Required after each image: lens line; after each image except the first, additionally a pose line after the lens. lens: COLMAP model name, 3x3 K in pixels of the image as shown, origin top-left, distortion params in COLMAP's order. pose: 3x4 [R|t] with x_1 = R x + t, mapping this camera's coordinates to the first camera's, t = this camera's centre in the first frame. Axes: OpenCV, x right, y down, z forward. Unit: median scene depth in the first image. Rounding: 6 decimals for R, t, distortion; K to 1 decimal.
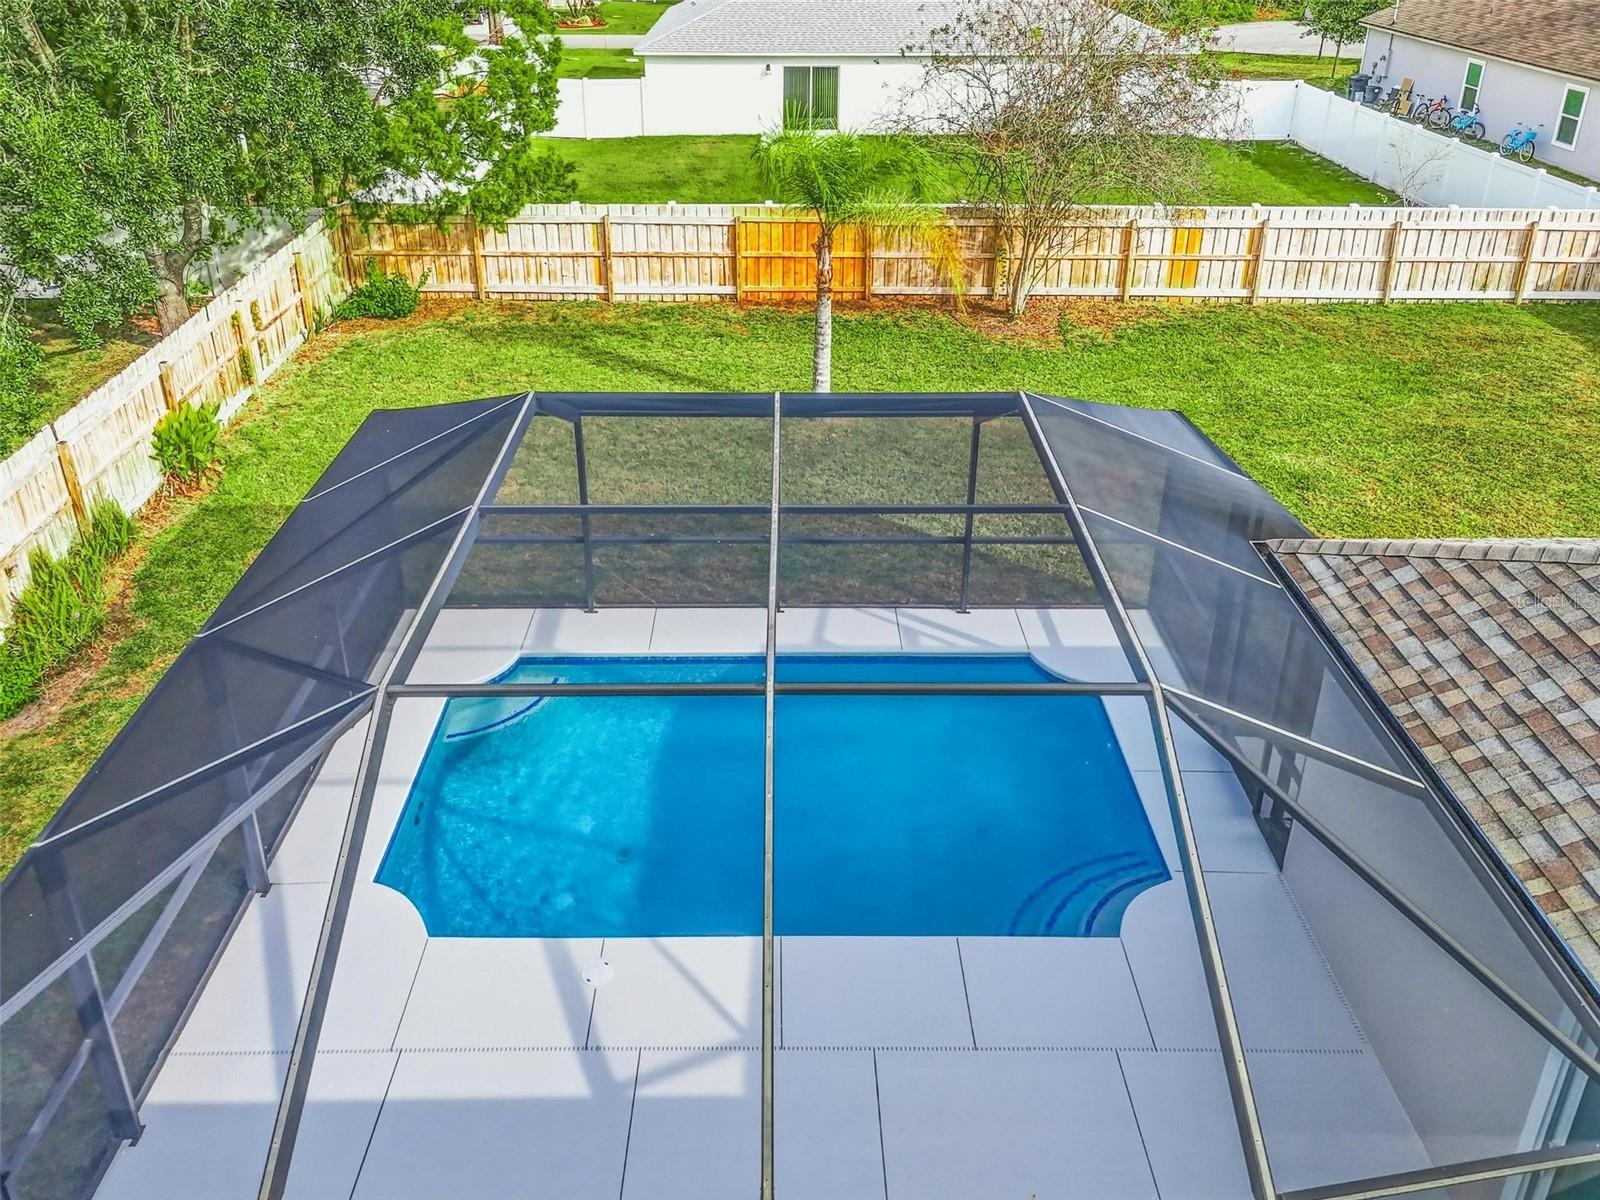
lens RADIAL K [[1220.9, 0, 791.6], [0, 1220.9, 454.6], [0, 0, 1]] dist [0.085663, -0.079576]
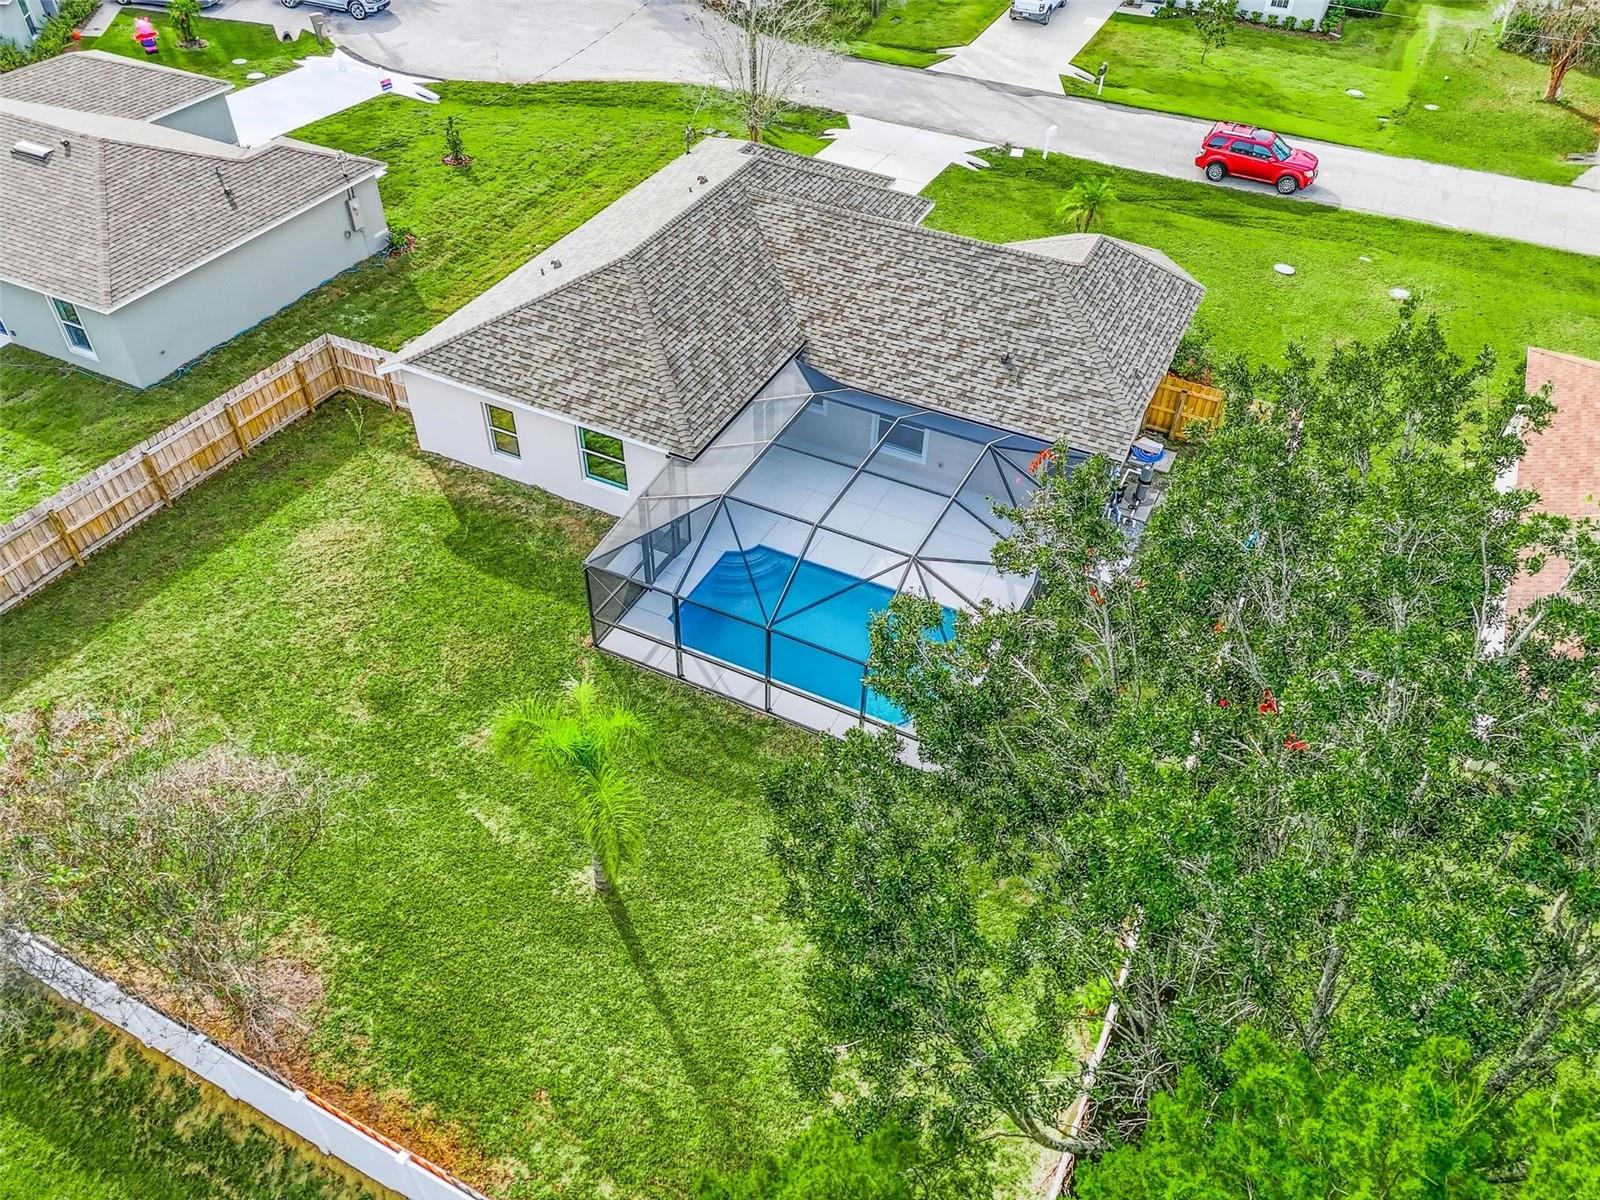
lens RADIAL K [[1185.7, 0, 801.4], [0, 1185.7, 590.5], [0, 0, 1]] dist [0.065217, -0.056127]
pose [[-0.892035, -0.316482, 0.322664, -0.341093], [0.172795, 0.420868, 0.890512, -0.910582], [-0.417630, 0.850123, -0.320743, 0.841033]]
